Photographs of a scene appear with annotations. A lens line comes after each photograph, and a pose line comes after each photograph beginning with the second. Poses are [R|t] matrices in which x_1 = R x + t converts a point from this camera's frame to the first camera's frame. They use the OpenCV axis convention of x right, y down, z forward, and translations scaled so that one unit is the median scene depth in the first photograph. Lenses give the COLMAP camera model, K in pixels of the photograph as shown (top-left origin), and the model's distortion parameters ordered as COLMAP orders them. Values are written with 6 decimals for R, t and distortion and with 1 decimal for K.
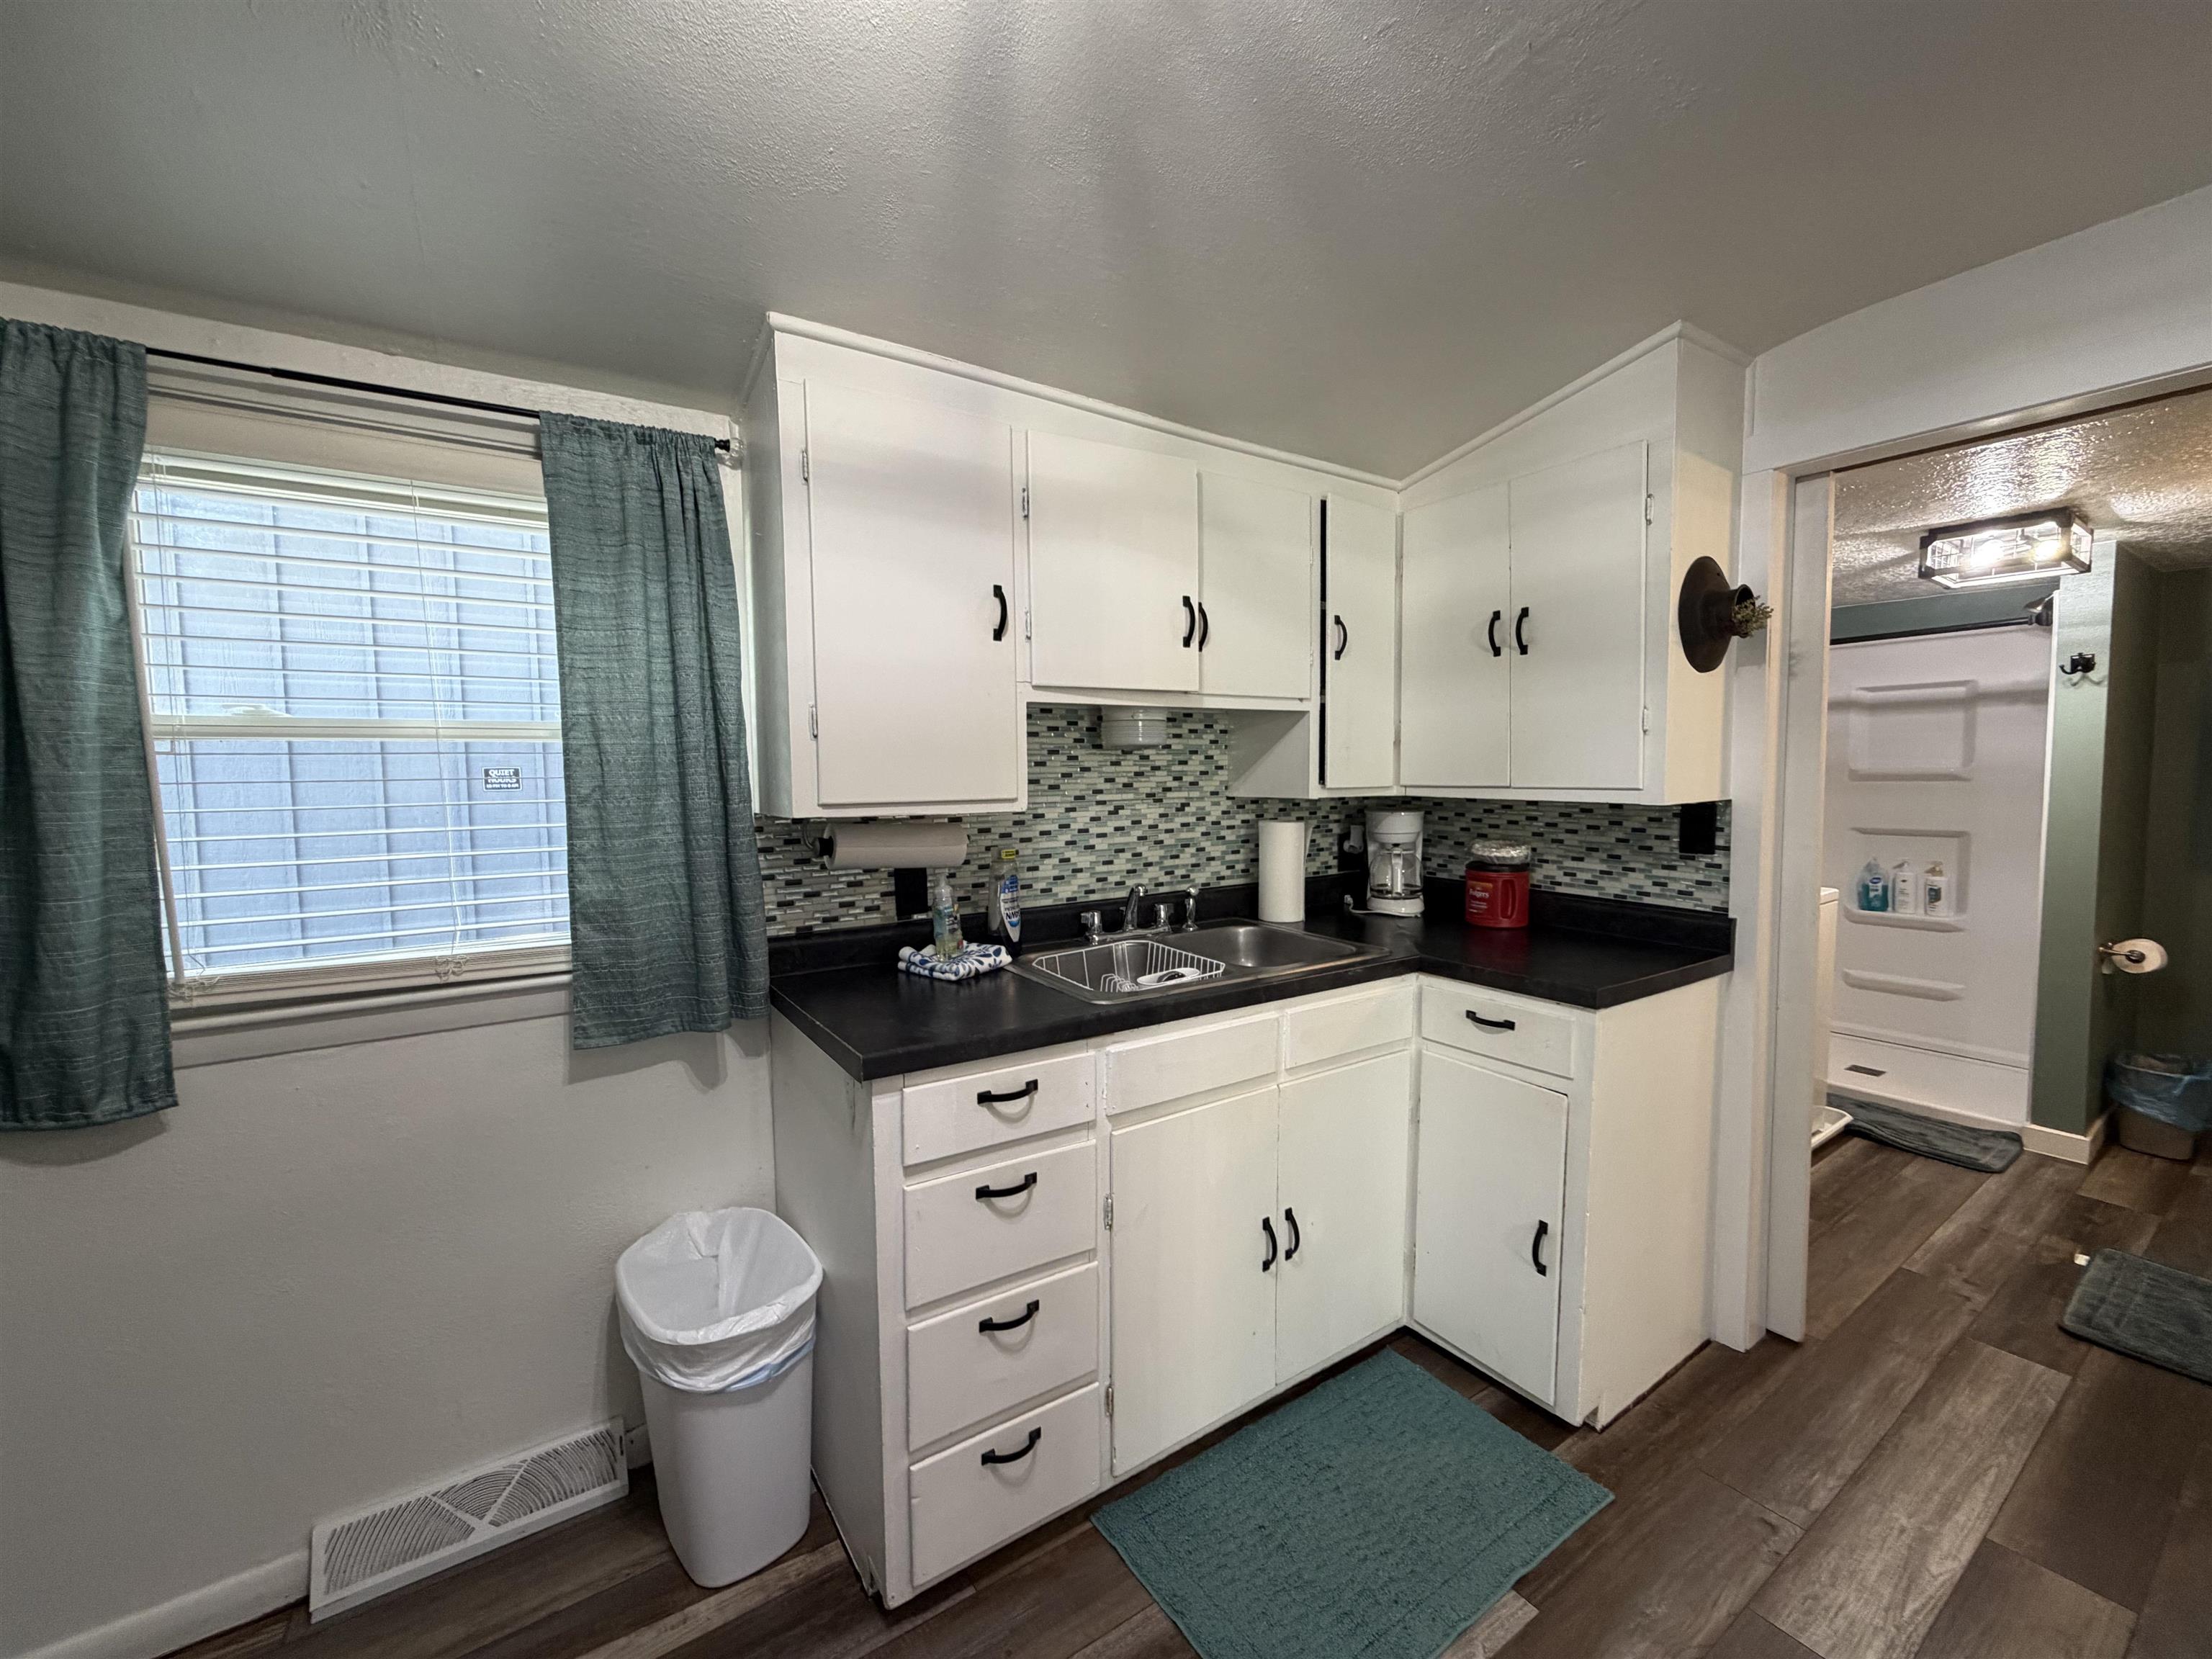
lens RADIAL K [[879.3, 0, 1101.4], [0, 879.3, 823.2], [0, 0, 1]] dist [0.001670, 0.000496]
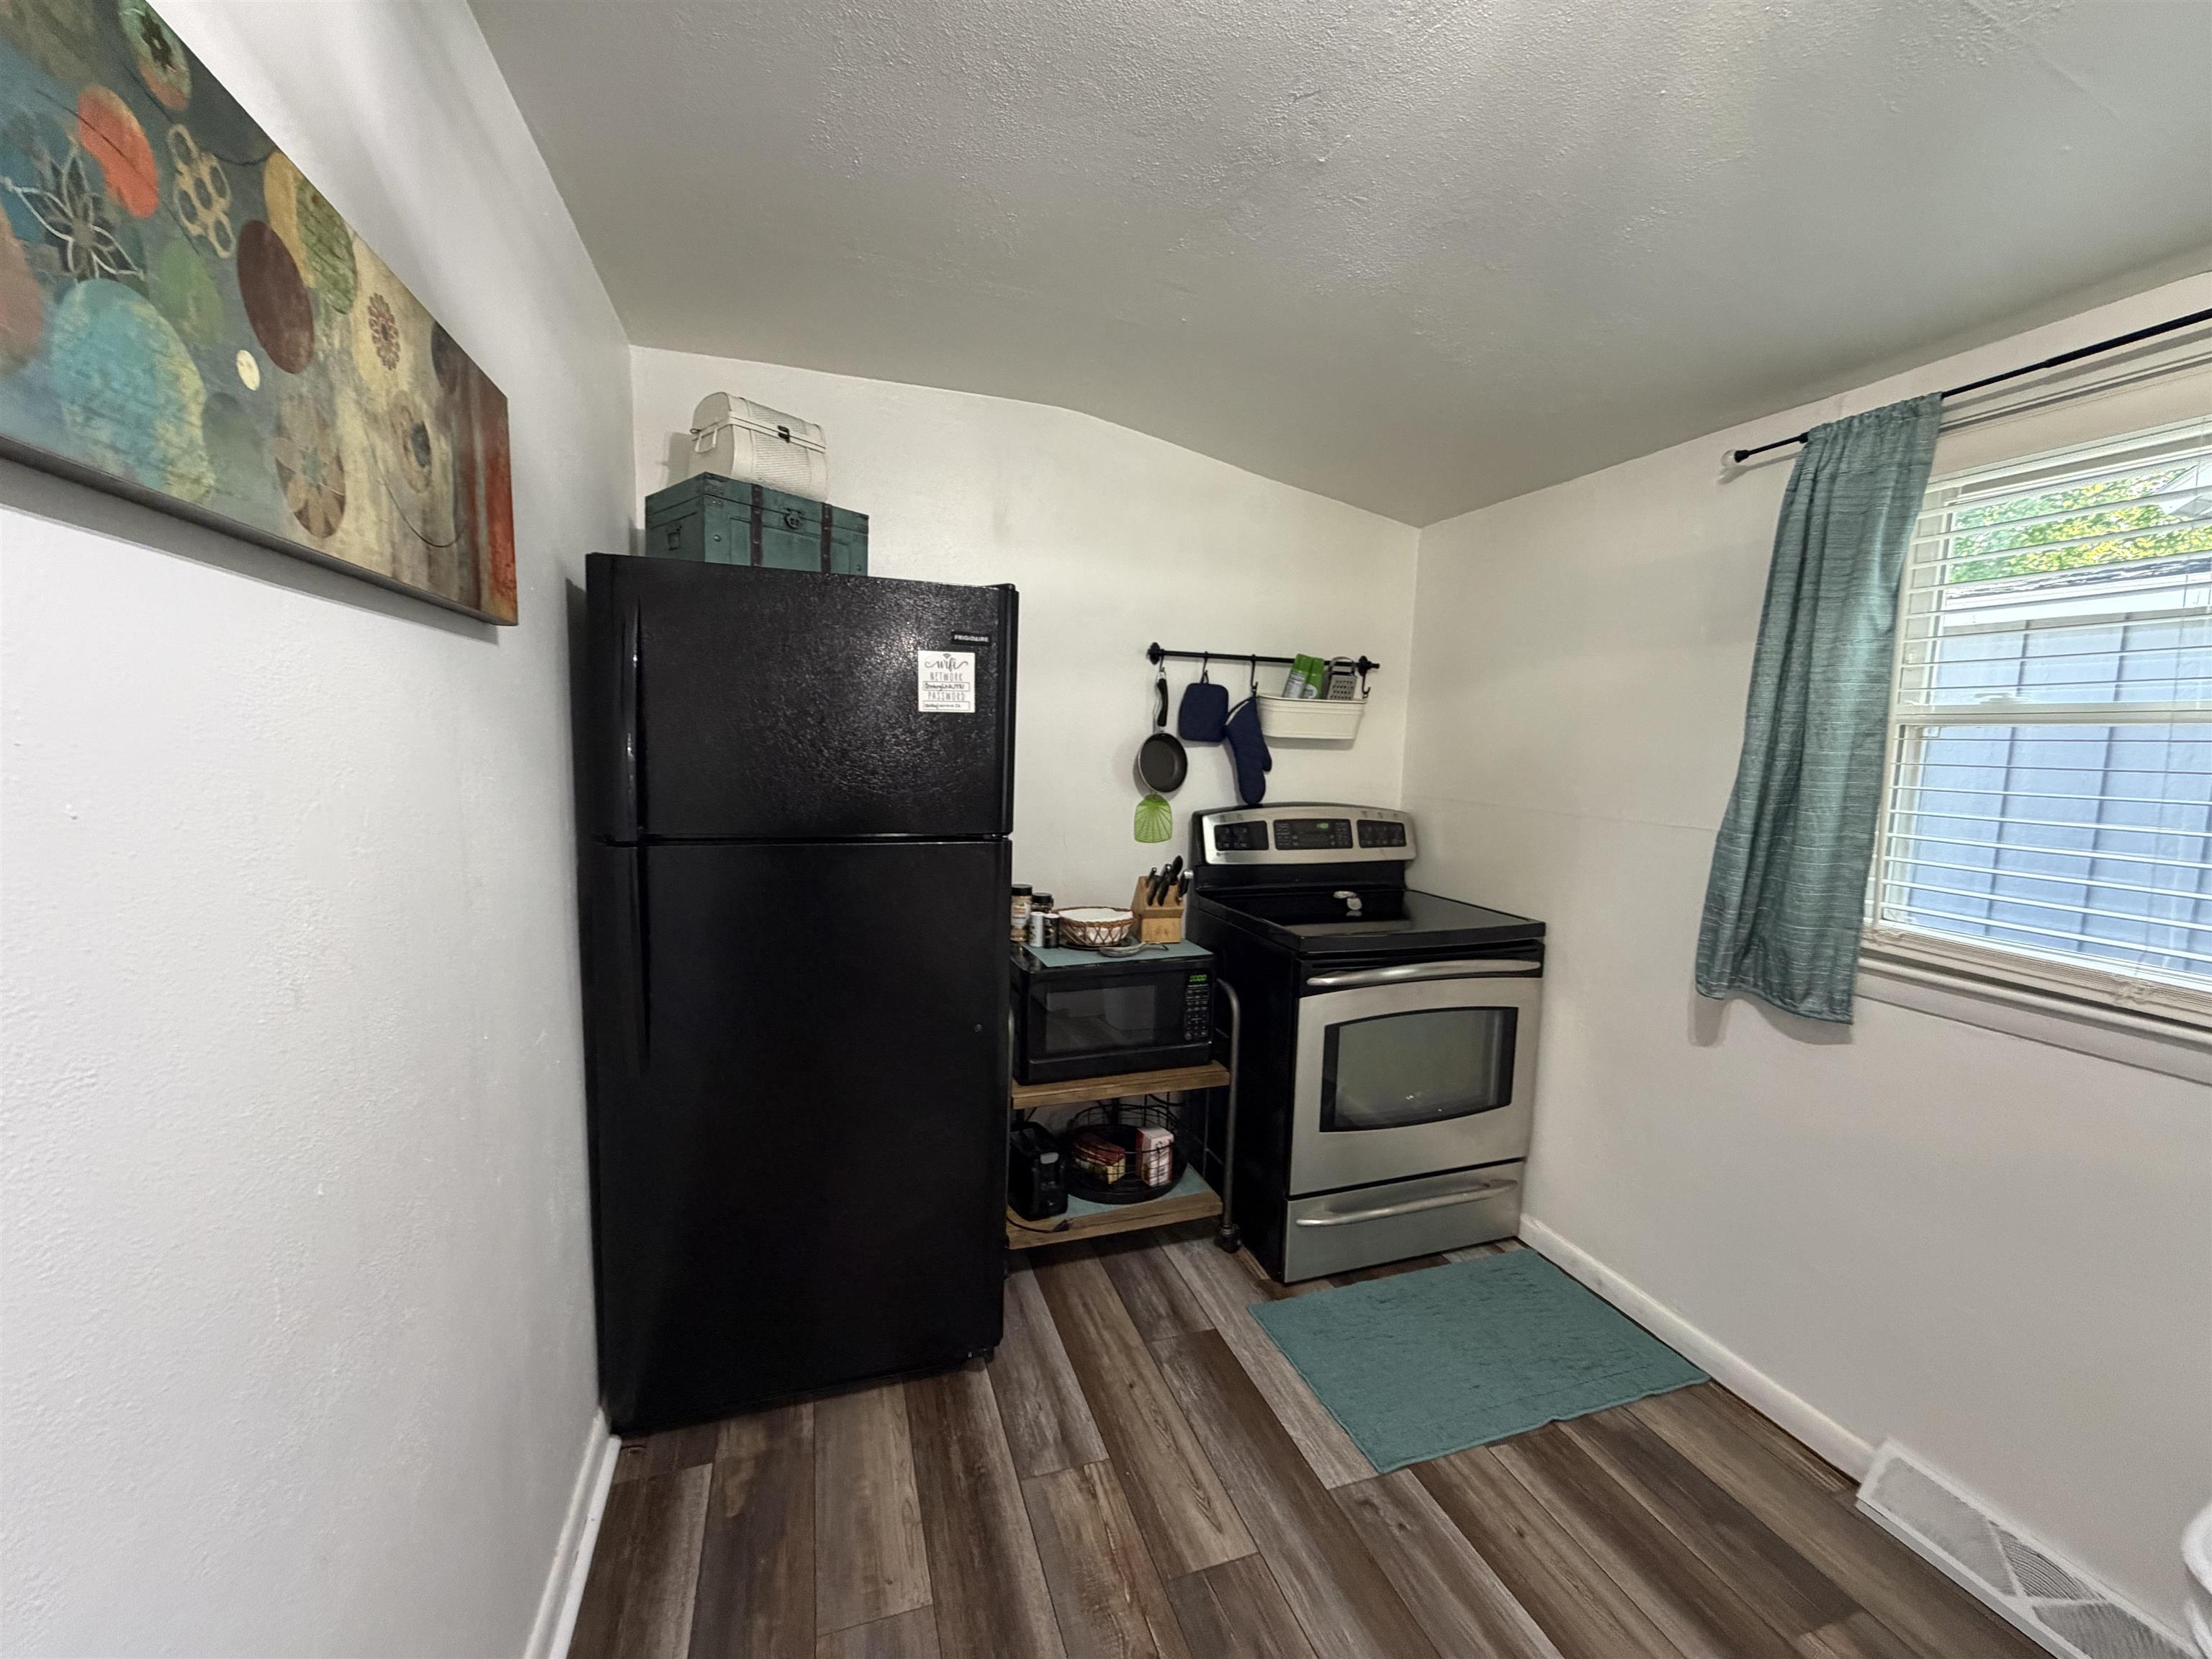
lens RADIAL K [[879.3, 0, 1102.0], [0, 879.3, 832.7], [0, 0, 1]] dist [0.001670, 0.000496]
pose [[-0.264578, 0.109516, -0.958126, 0.416575], [-0.083998, 0.987138, 0.136028, -0.026780], [0.960699, 0.116471, -0.251976, 0.295750]]
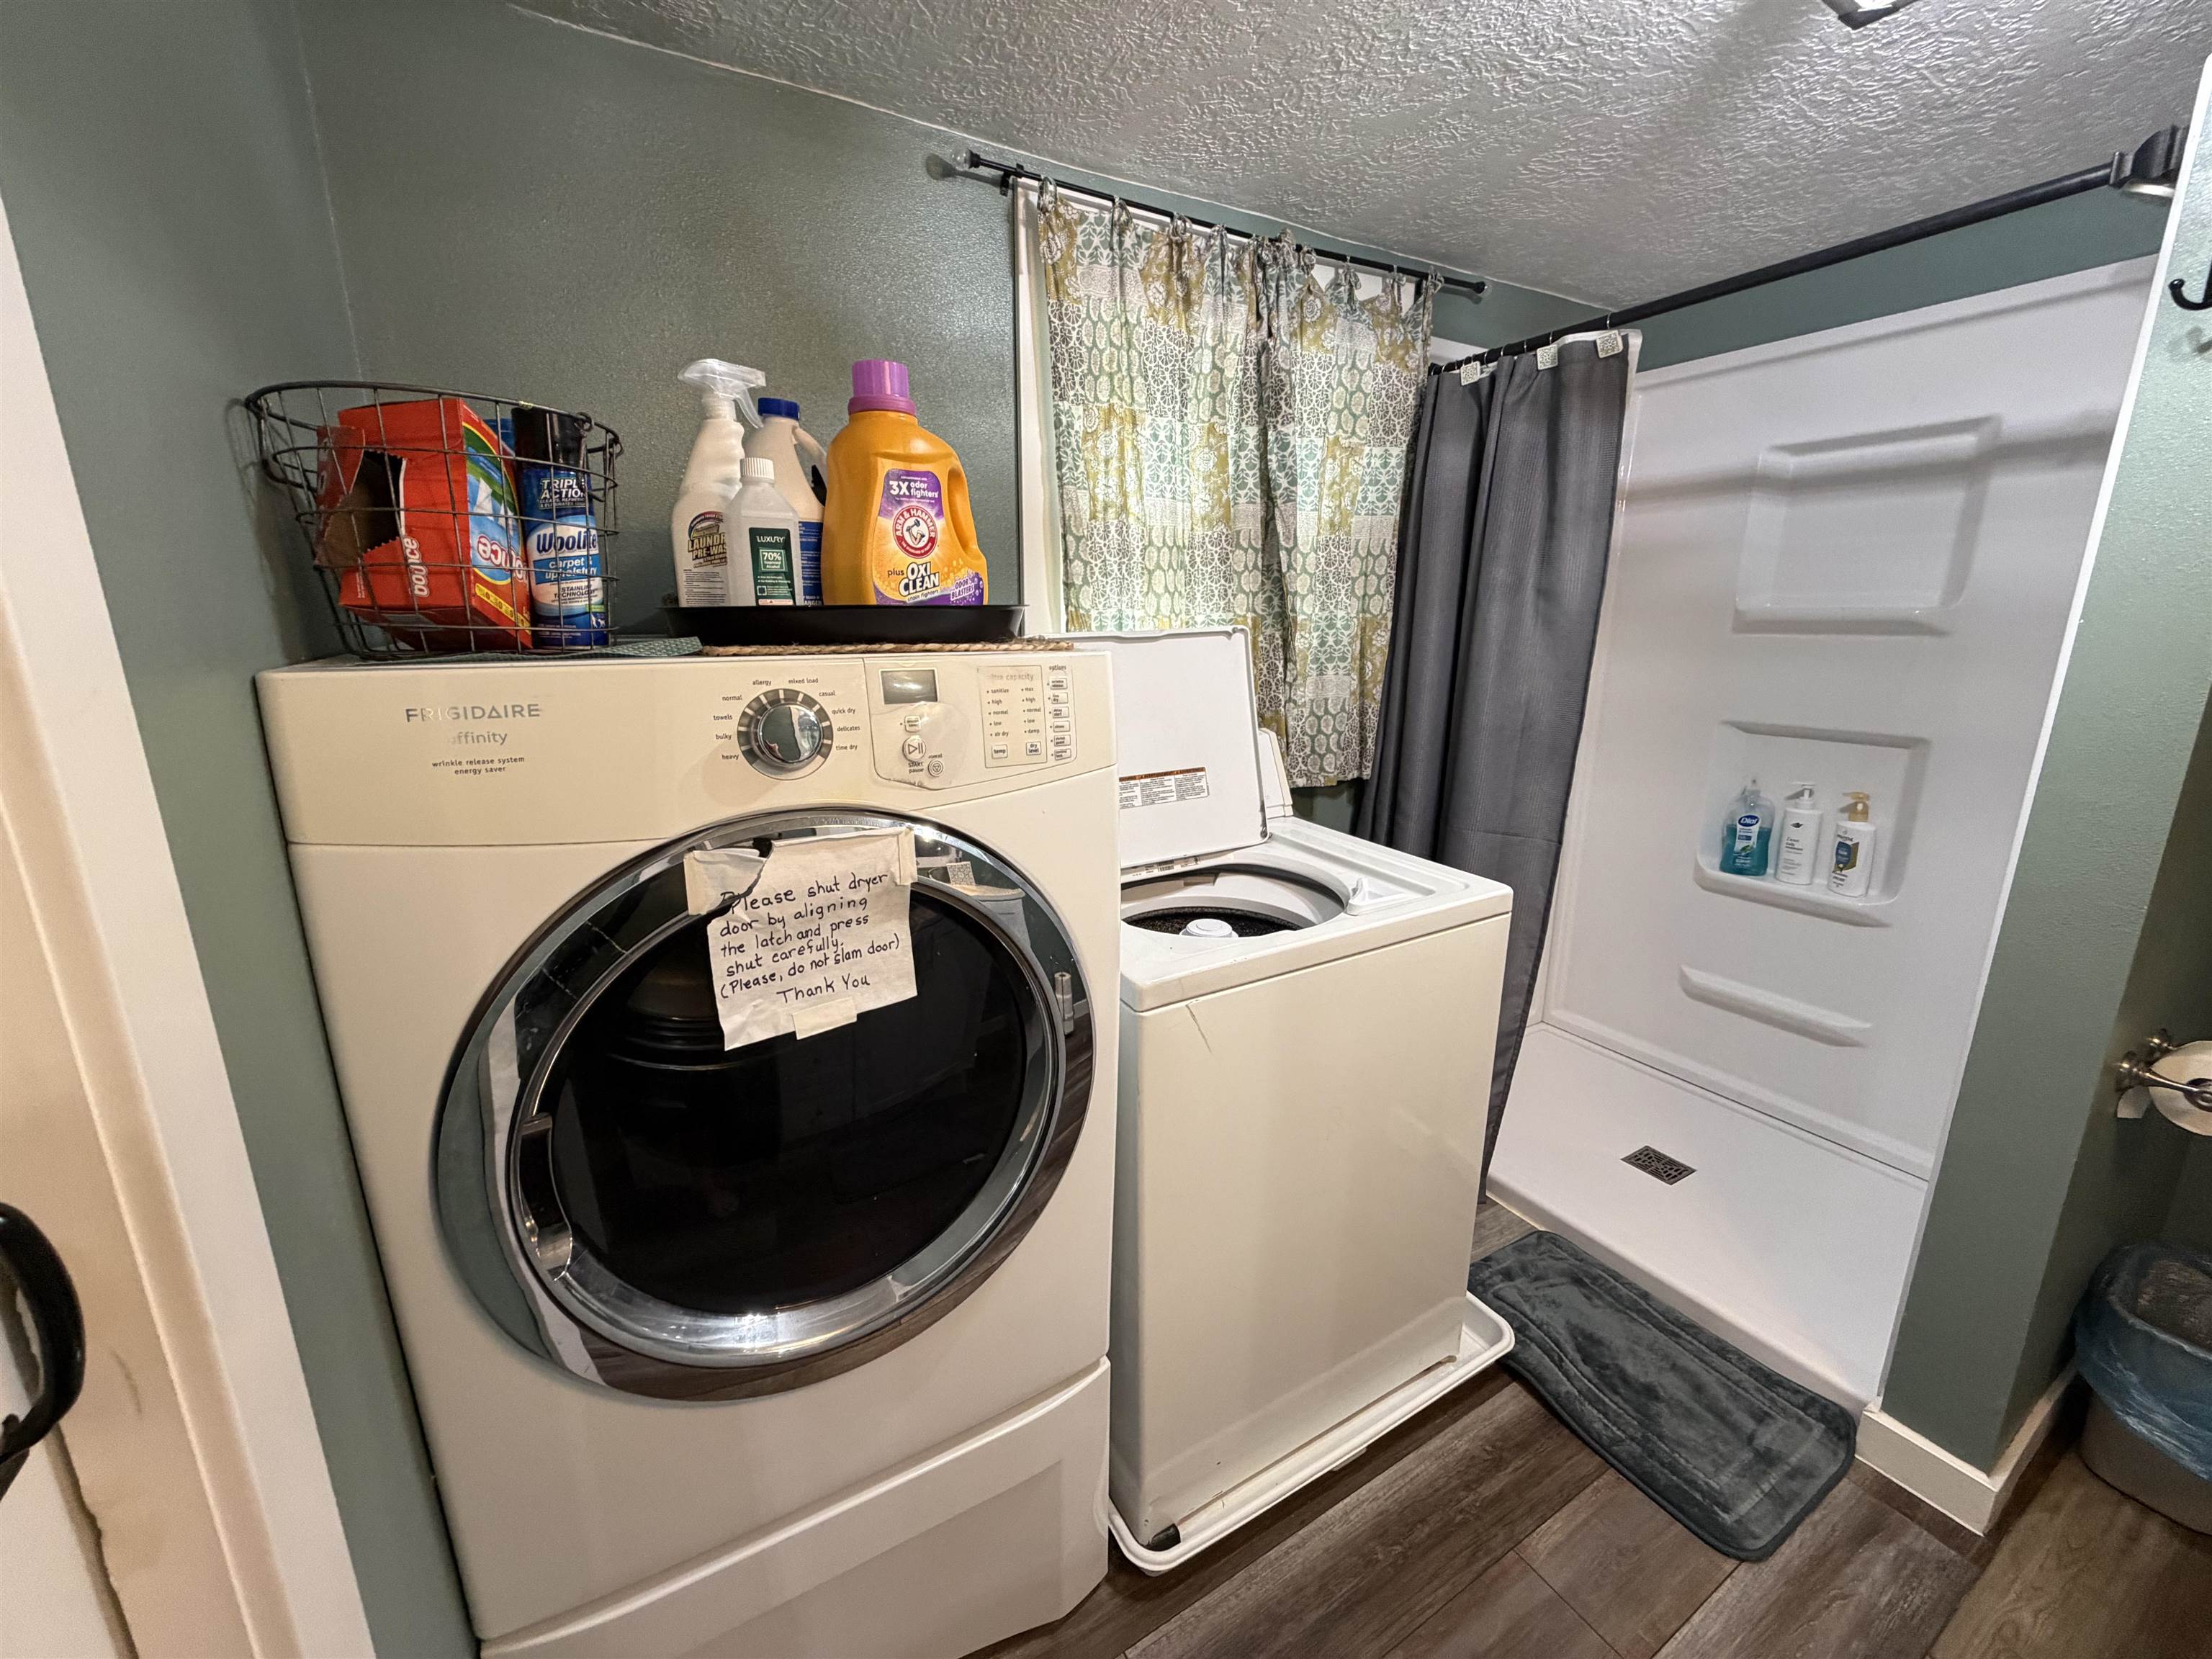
lens RADIAL K [[879.3, 0, 1097.6], [0, 879.3, 828.2], [0, 0, 1]] dist [0.001670, 0.000496]
pose [[0.998223, 0.018533, -0.056639, 0.183079], [-0.008062, 0.983675, 0.179774, -0.009028], [0.059046, -0.178997, 0.982076, 0.159005]]
